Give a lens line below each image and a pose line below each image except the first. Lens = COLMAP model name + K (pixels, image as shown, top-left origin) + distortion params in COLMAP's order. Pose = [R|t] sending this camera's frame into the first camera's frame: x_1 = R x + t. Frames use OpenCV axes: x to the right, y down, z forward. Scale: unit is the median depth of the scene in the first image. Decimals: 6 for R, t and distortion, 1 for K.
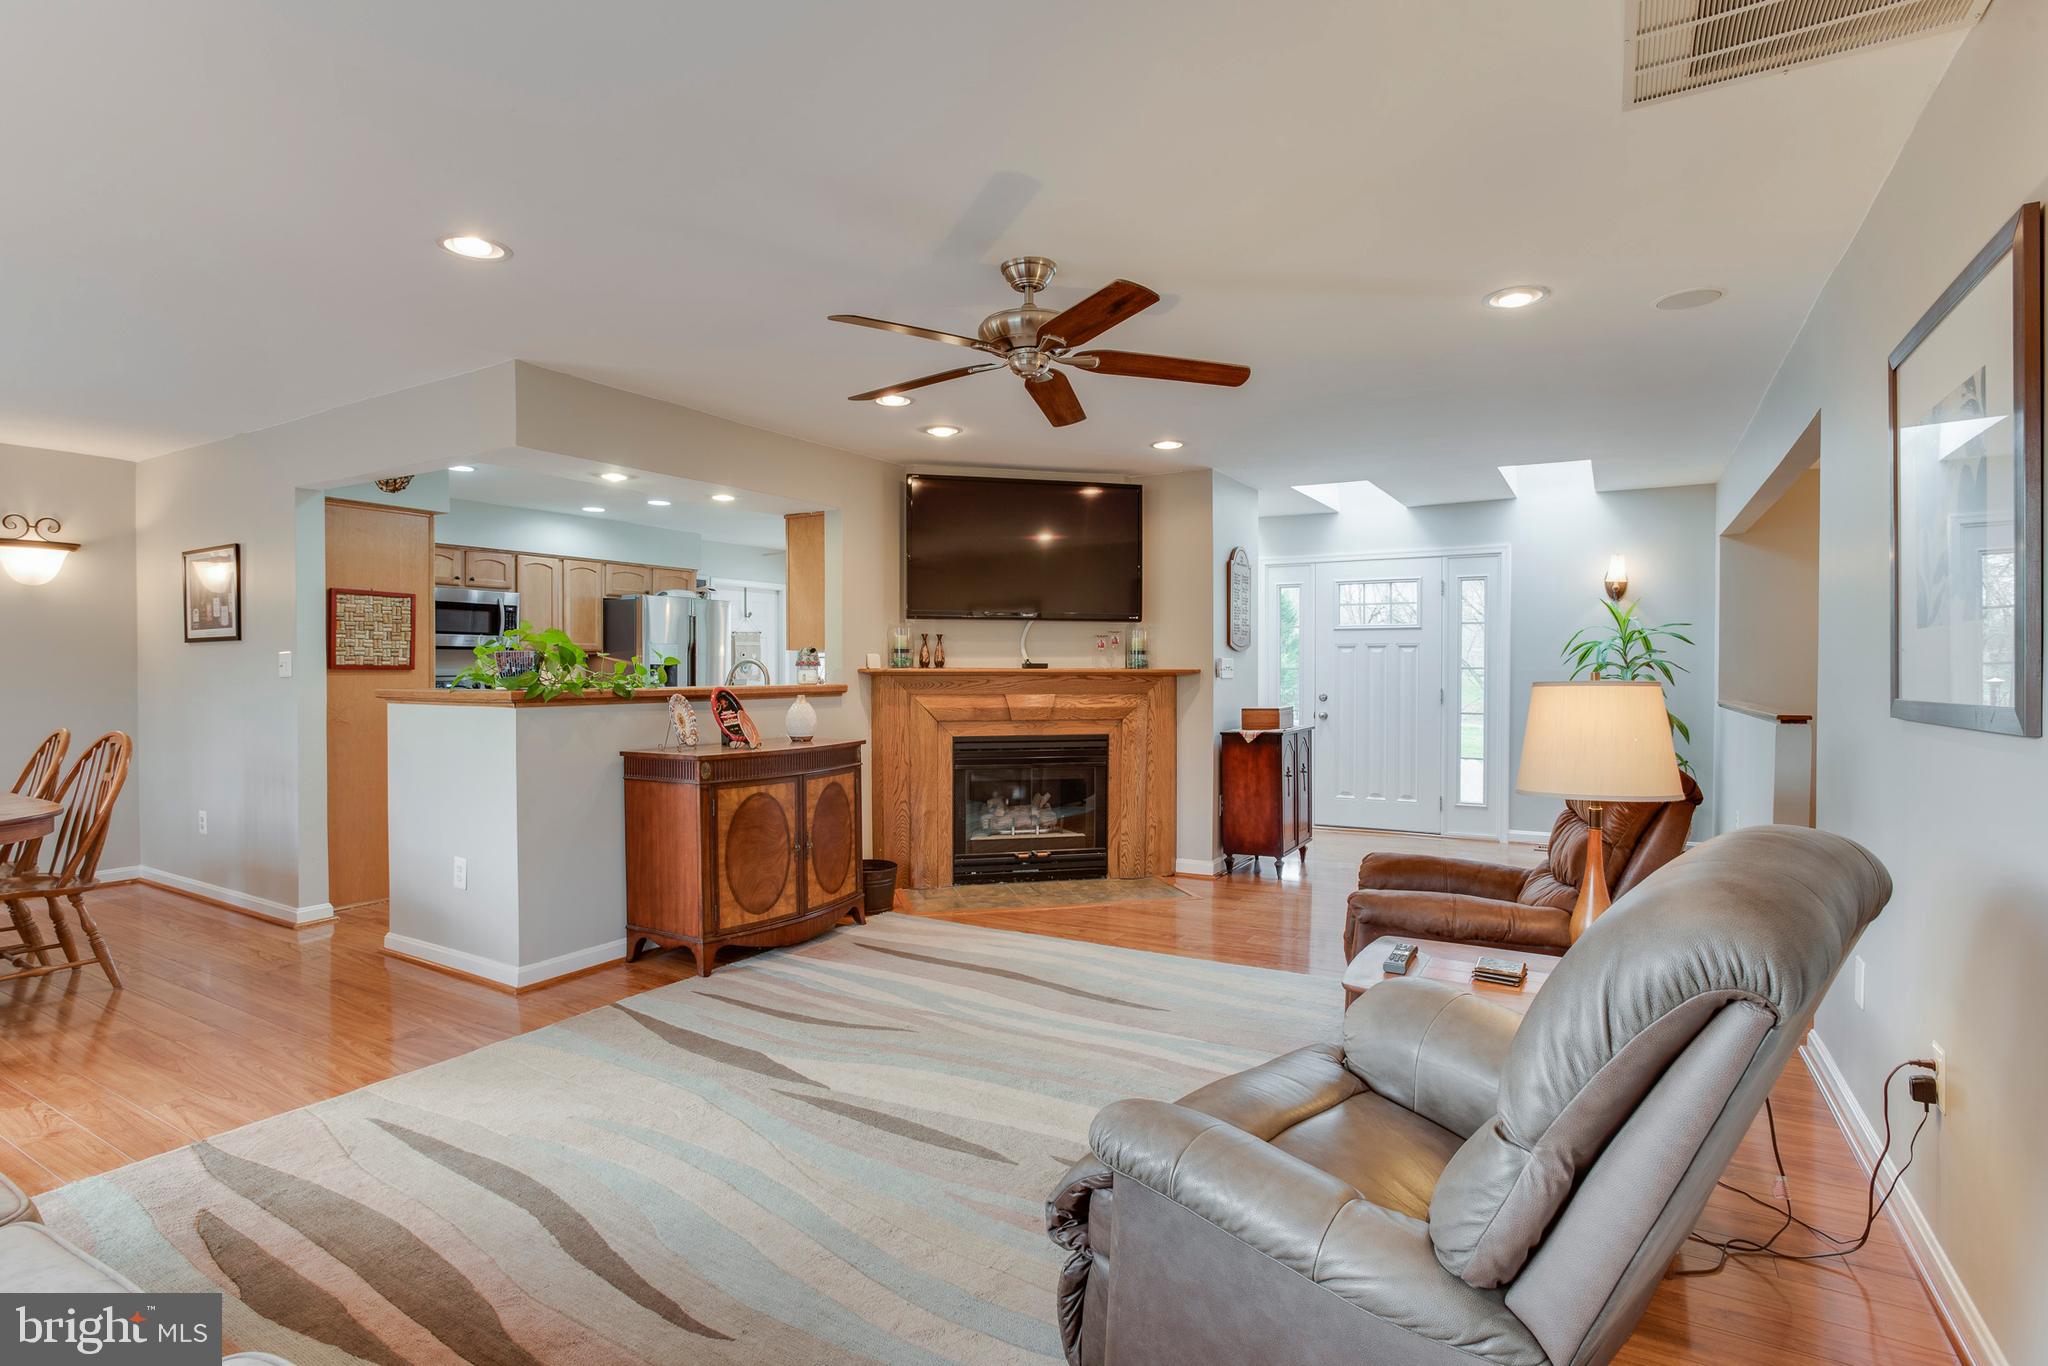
lens RADIAL K [[1015.2, 0, 1024.0], [0, 1015.2, 683.0], [0, 0, 1]] dist [-0.000192, -0.000031]
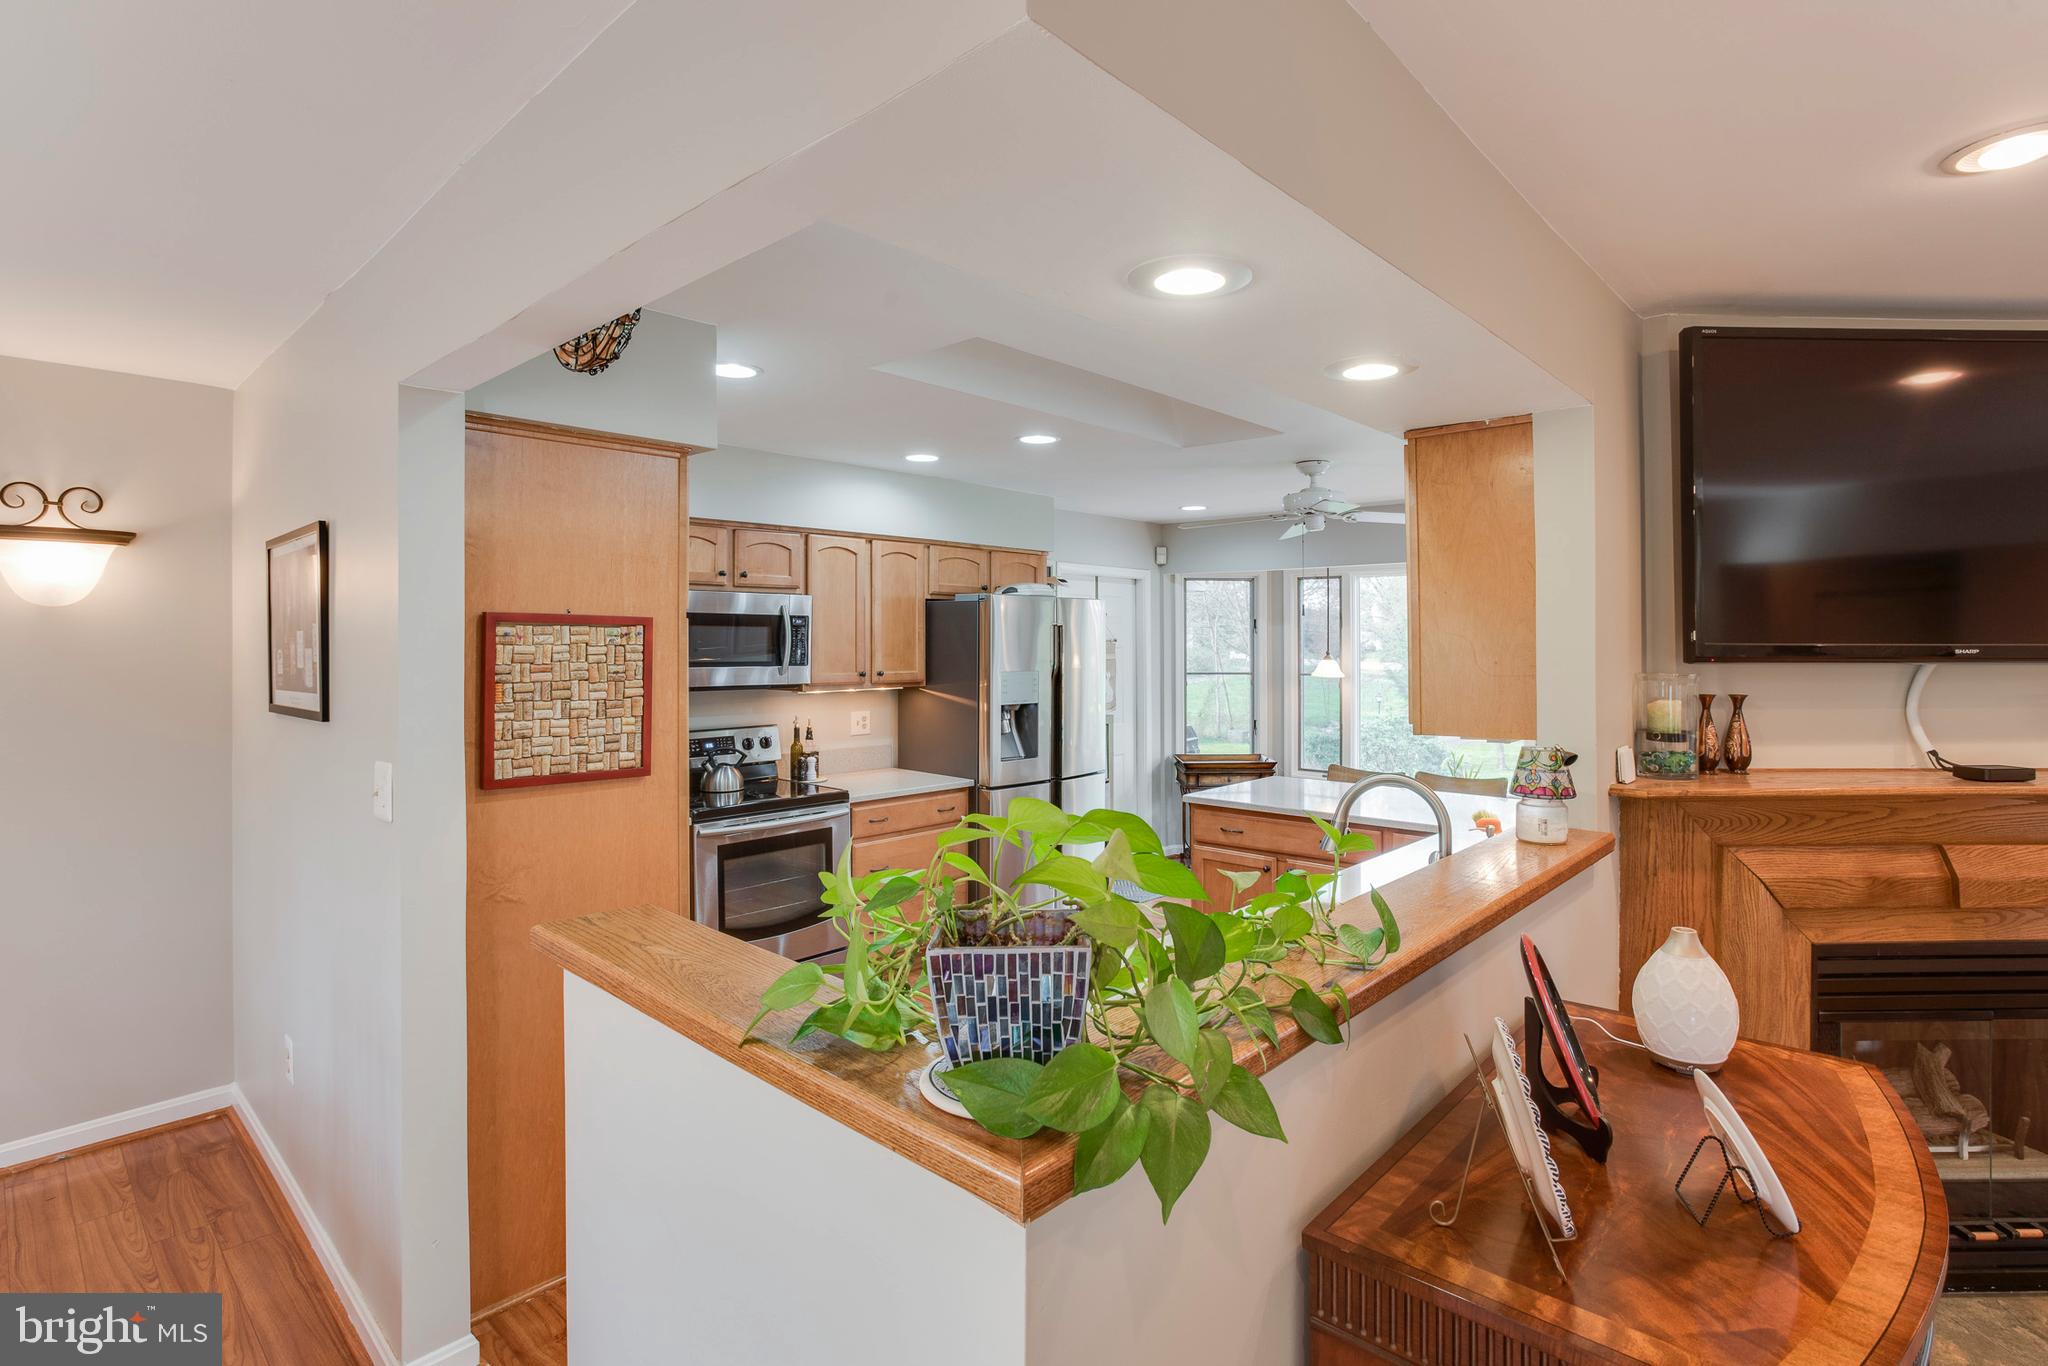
lens RADIAL K [[1033.3, 0, 1031.5], [0, 1033.3, 650.9], [0, 0, 1]] dist [-0.039061, 0.000577]
pose [[0.979492, 0.002603, -0.201465, -0.322328], [-0.004117, 0.999966, -0.007100, -0.068579], [0.201440, 0.007783, 0.979470, 0.553820]]
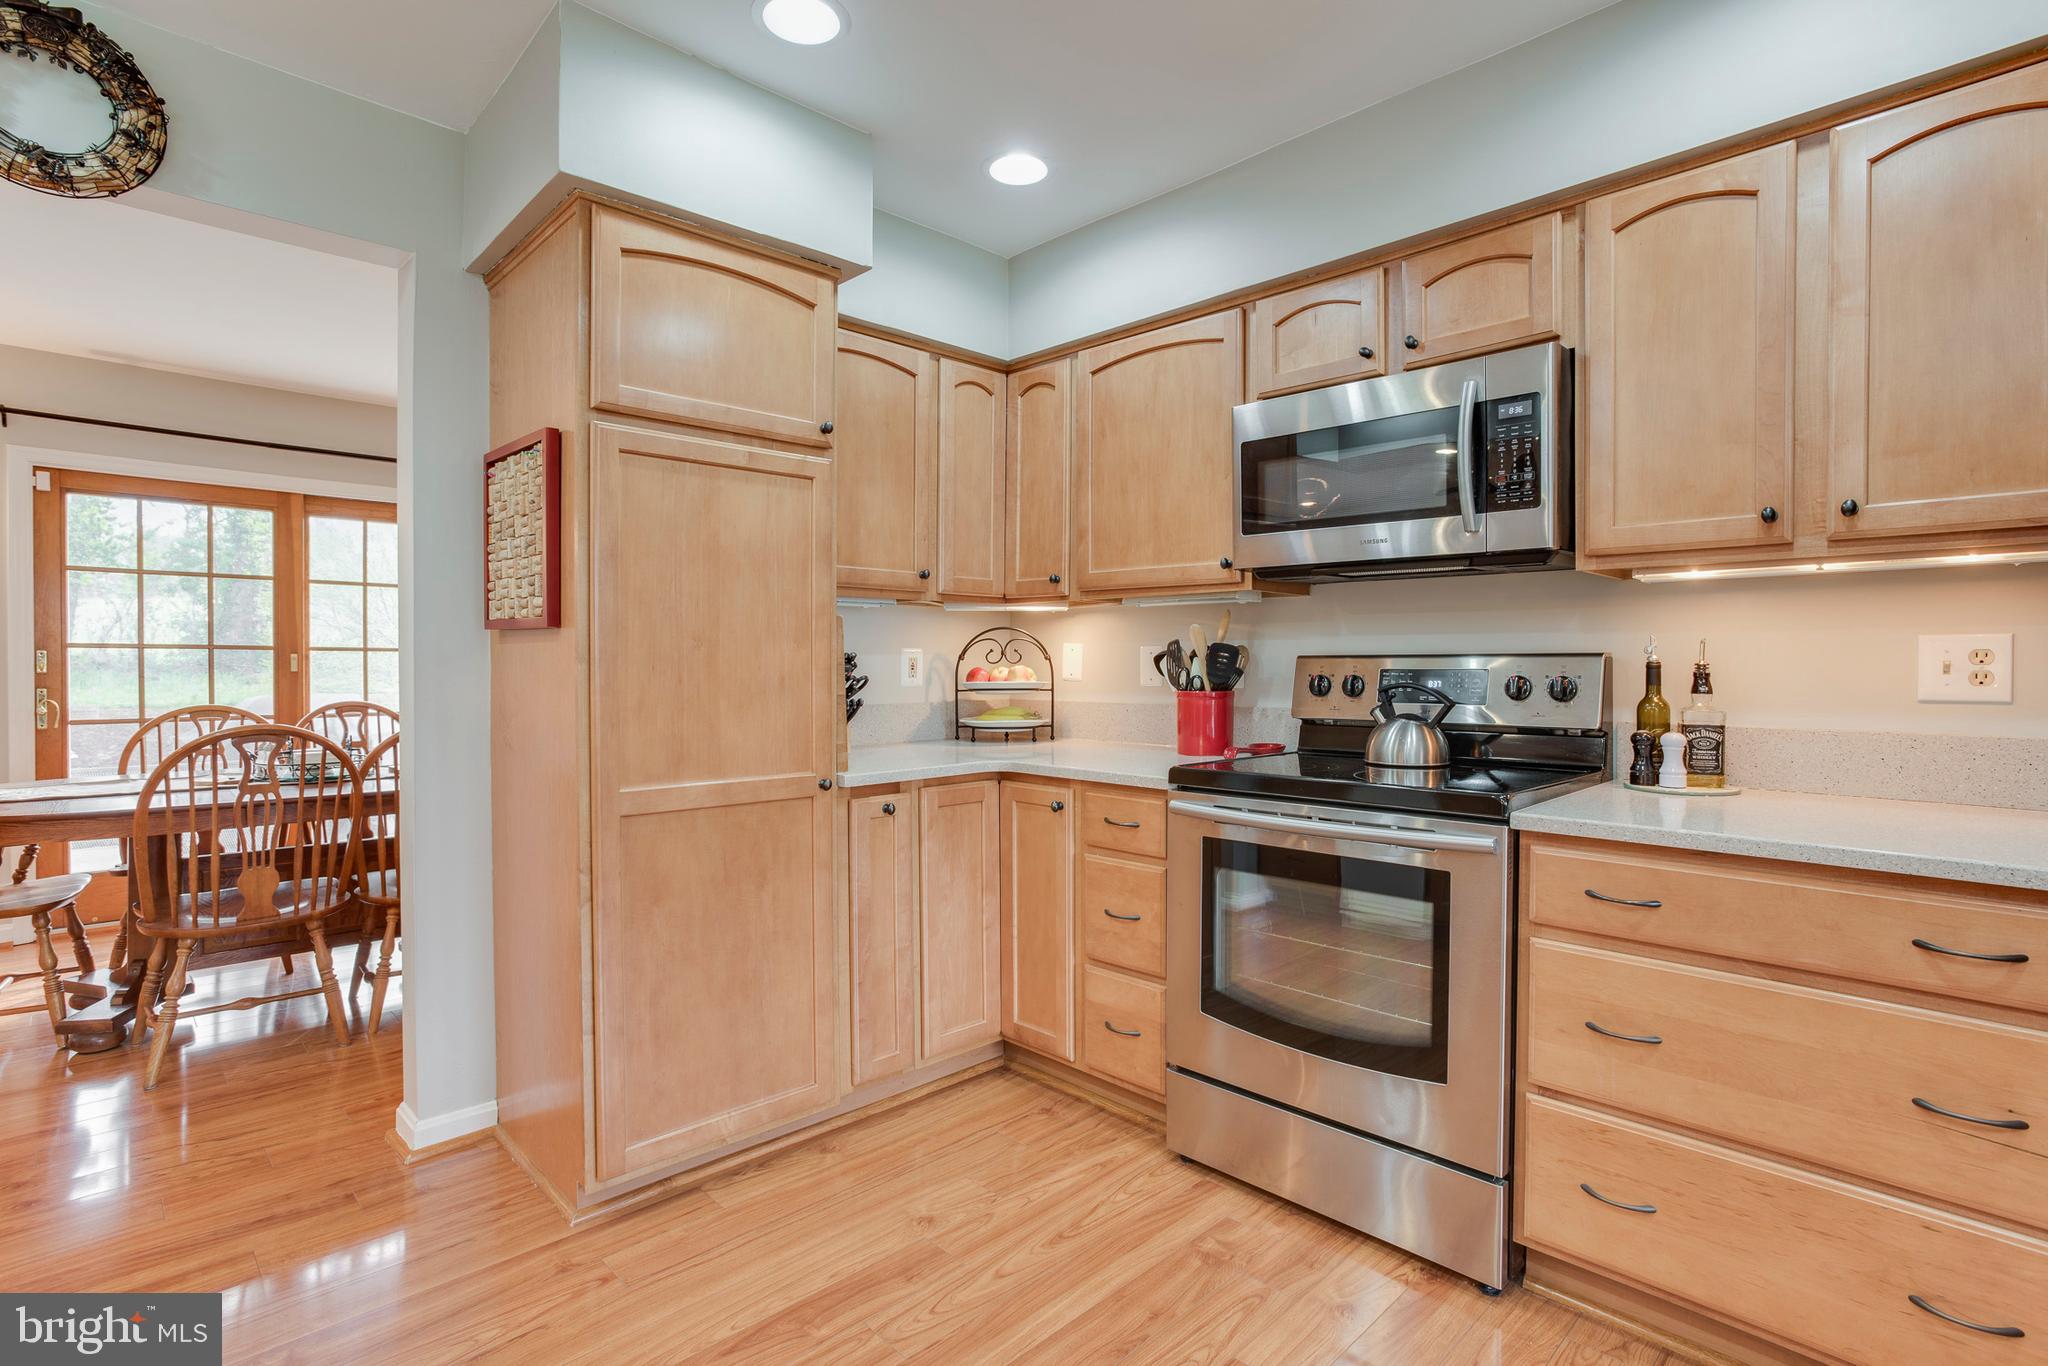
lens RADIAL K [[1011.3, 0, 1024.0], [0, 1011.3, 683.0], [0, 0, 1]] dist [-0.002156, 0.000125]
pose [[-0.282003, 0.010616, -0.959355, -0.274445], [-0.015880, 0.999750, 0.015731, -0.000987], [0.959282, 0.019671, -0.281764, 1.280091]]
